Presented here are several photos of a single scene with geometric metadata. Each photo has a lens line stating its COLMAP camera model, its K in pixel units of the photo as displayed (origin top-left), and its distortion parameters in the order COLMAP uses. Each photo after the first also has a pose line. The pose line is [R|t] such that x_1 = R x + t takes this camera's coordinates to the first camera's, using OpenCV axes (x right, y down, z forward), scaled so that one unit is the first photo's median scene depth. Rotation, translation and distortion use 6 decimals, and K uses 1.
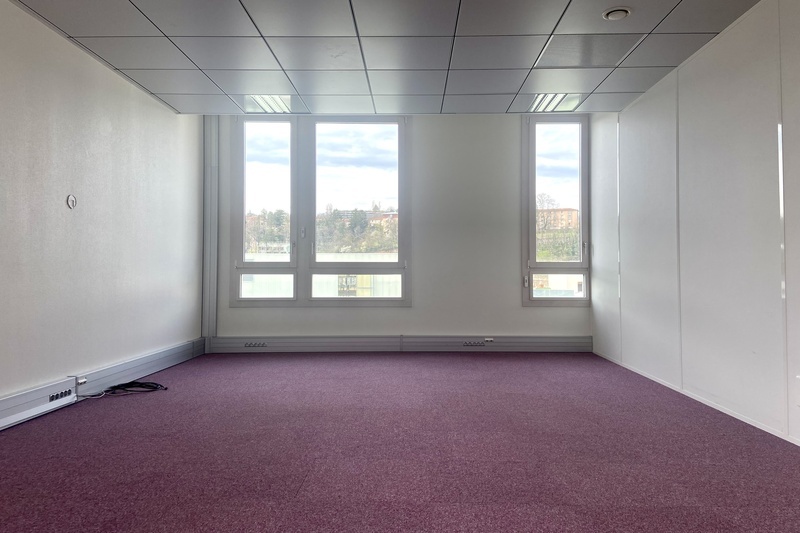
lens RADIAL K [[595.4, 0, 401.4], [0, 595.4, 247.0], [0, 0, 1]] dist [0.109629, -0.127983]
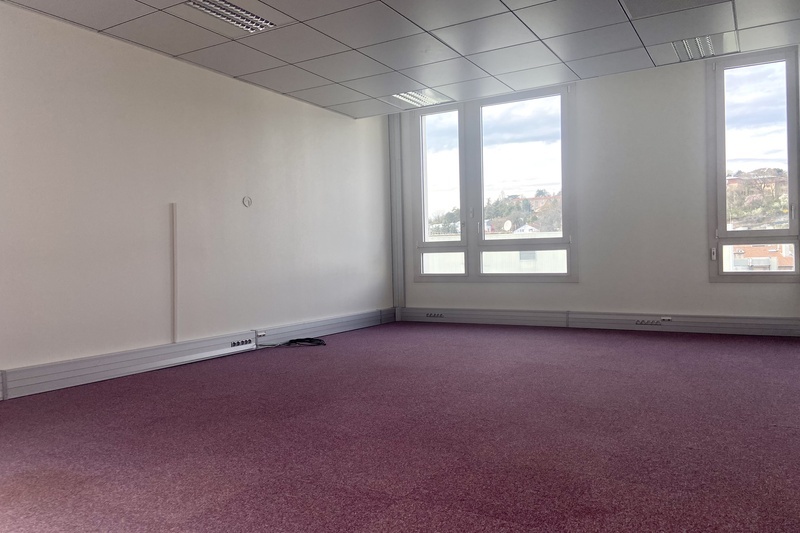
lens RADIAL K [[597.4, 0, 400.0], [0, 597.4, 266.5], [0, 0, 1]] dist [0.116157, -0.123913]
pose [[0.868142, -0.011200, -0.496189, 0.256606], [0.045212, 0.997373, 0.056591, 0.004926], [0.494252, -0.071562, 0.866368, 0.000884]]
